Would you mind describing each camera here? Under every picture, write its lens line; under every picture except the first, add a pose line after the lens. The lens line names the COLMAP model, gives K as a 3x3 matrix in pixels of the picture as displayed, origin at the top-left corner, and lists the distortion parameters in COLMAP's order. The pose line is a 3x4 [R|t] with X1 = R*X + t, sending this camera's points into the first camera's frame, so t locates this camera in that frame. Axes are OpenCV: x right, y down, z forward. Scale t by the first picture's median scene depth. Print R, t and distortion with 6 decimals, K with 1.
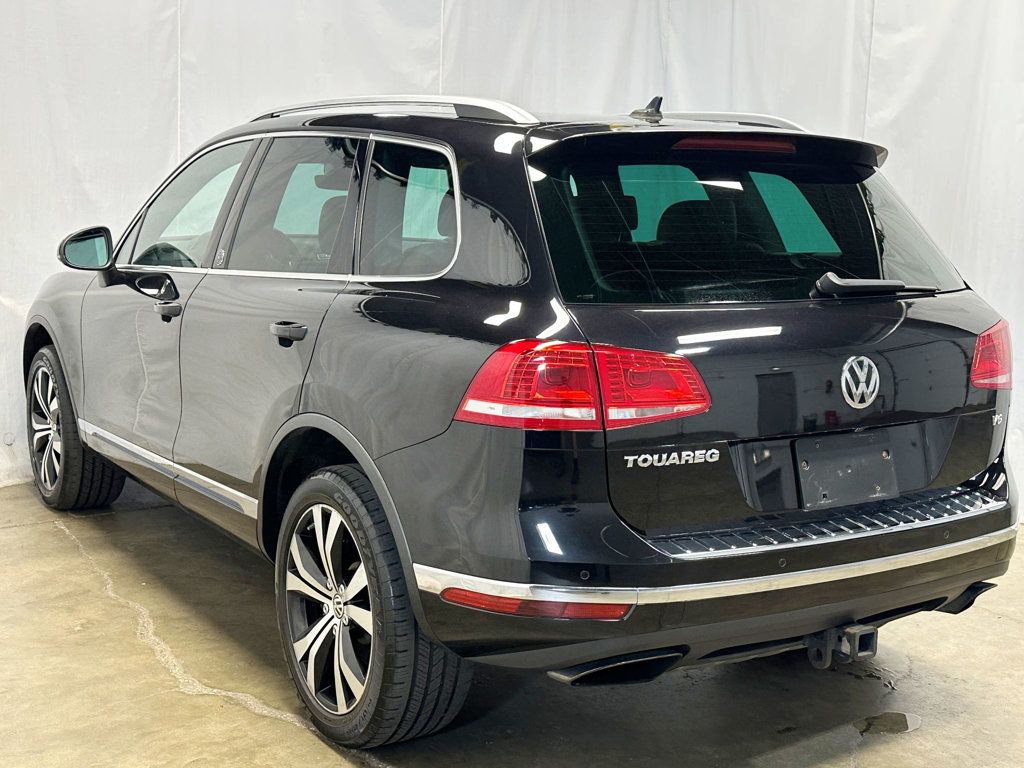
lens RADIAL K [[1321.0, 0, 507.8], [0, 1321.0, 387.4], [0, 0, 1]] dist [0.143225, 0.000000]
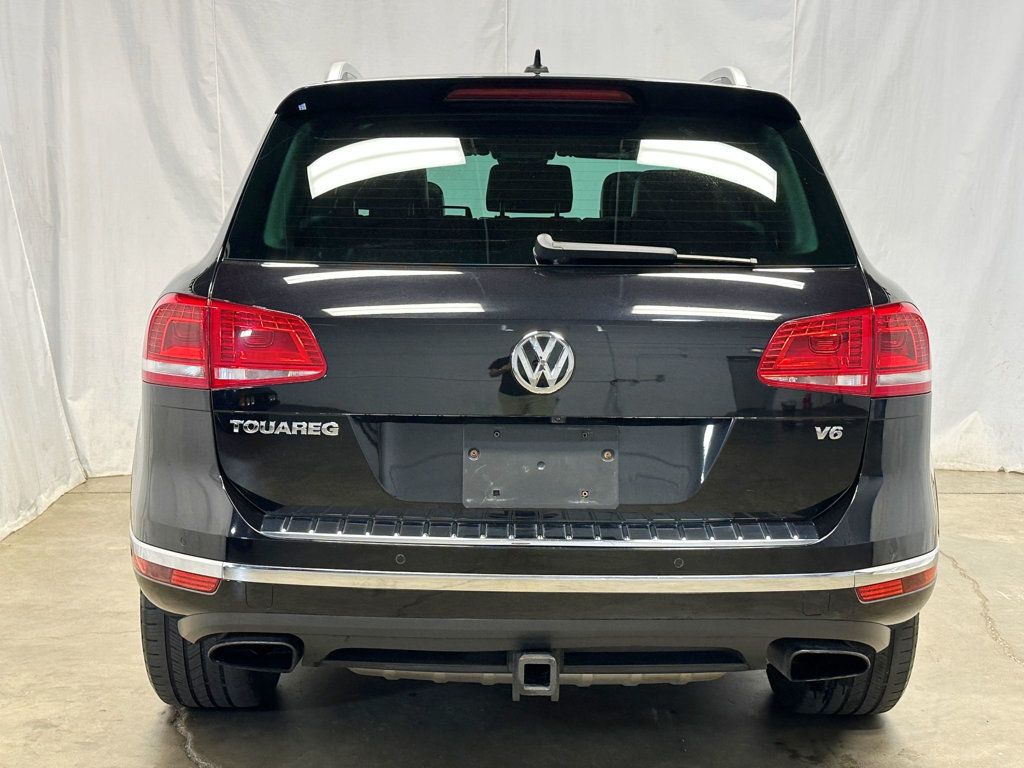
lens RADIAL K [[1321.0, 0, 509.6], [0, 1321.0, 380.5], [0, 0, 1]] dist [0.143225, 0.000000]
pose [[0.845796, 0.056713, -0.530484, 0.691852], [-0.075265, 0.997073, -0.013405, 0.020385], [0.528171, 0.051264, 0.847589, 0.284068]]
